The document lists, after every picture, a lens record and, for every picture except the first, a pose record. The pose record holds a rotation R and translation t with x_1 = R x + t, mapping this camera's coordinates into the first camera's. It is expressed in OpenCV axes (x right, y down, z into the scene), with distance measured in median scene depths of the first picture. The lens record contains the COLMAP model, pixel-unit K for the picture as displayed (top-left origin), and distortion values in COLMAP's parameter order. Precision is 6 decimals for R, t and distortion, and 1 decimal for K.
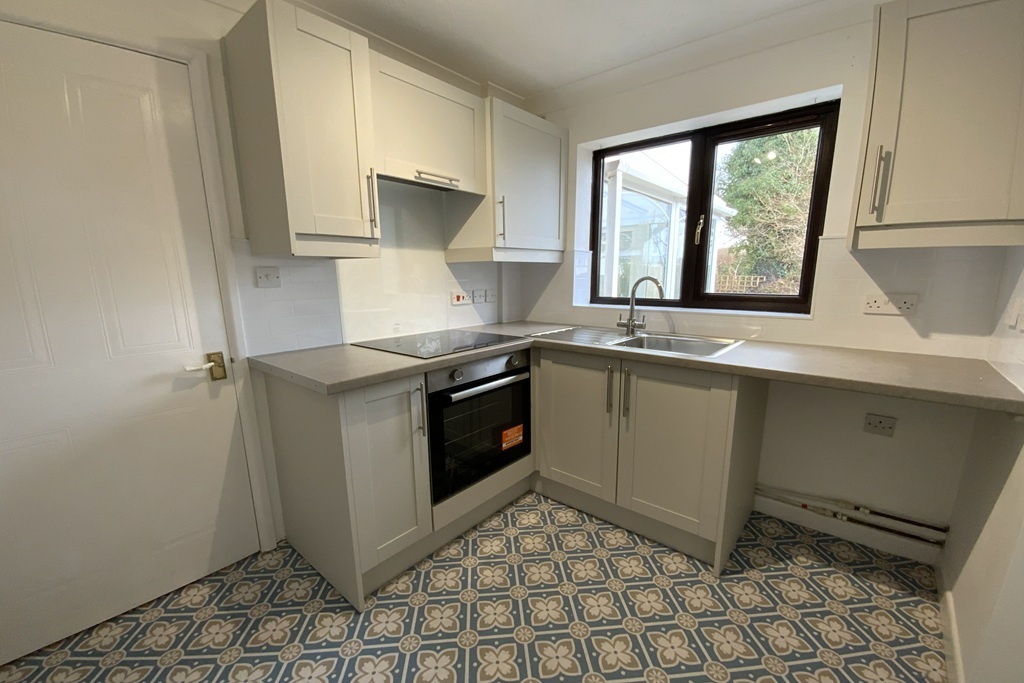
lens RADIAL K [[410.4, 0, 513.7], [0, 410.4, 349.4], [0, 0, 1]] dist [0.025855, -0.022294]
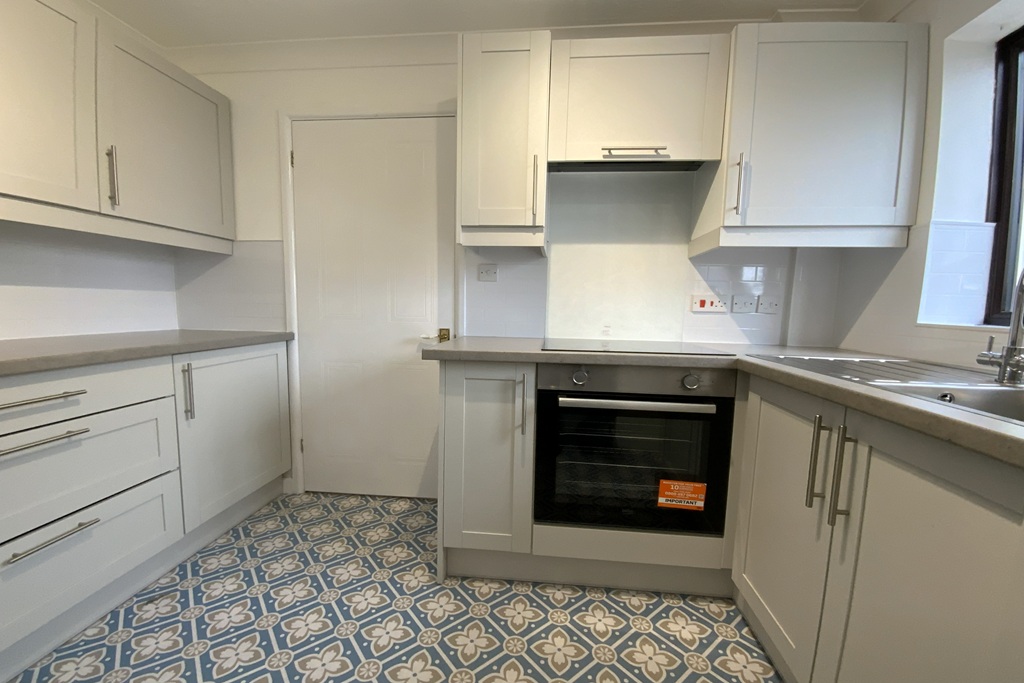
lens RADIAL K [[410.6, 0, 515.1], [0, 410.6, 343.5], [0, 0, 1]] dist [0.025157, -0.022497]
pose [[0.568669, 0.095081, -0.817053, 0.411077], [-0.173118, 0.984884, -0.005878, 0.020372], [0.804143, 0.144789, 0.576533, 0.377556]]
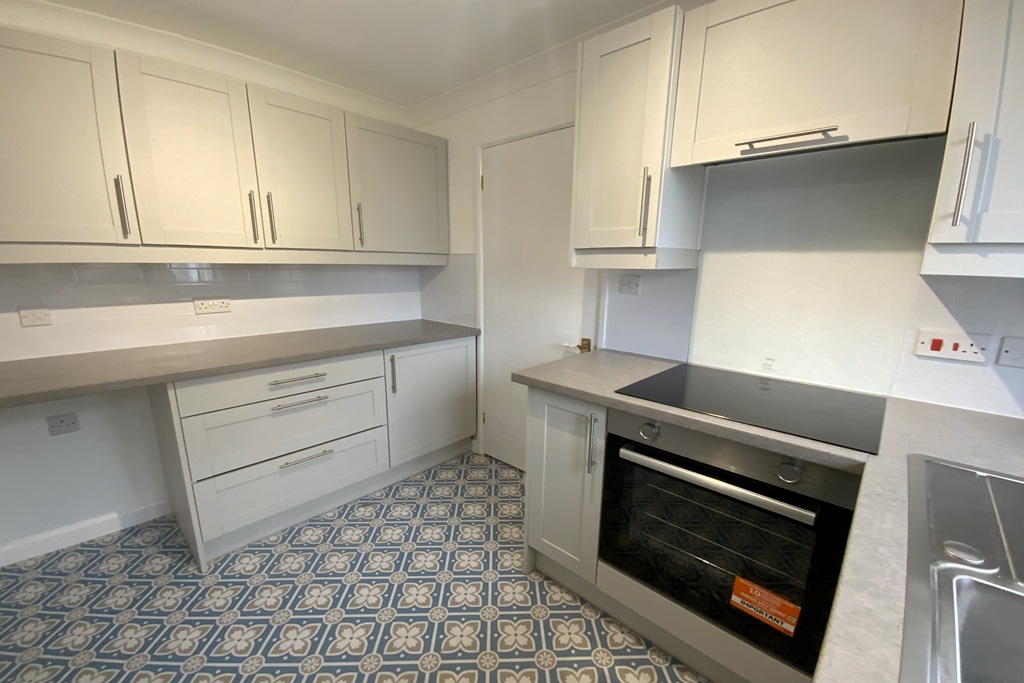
lens RADIAL K [[411.0, 0, 513.0], [0, 411.0, 351.2], [0, 0, 1]] dist [0.007522, -0.000013]
pose [[-0.037766, 0.215125, -0.975856, 0.507133], [-0.195034, 0.956185, 0.218337, -0.170818], [0.980069, 0.198571, 0.005846, 0.667130]]
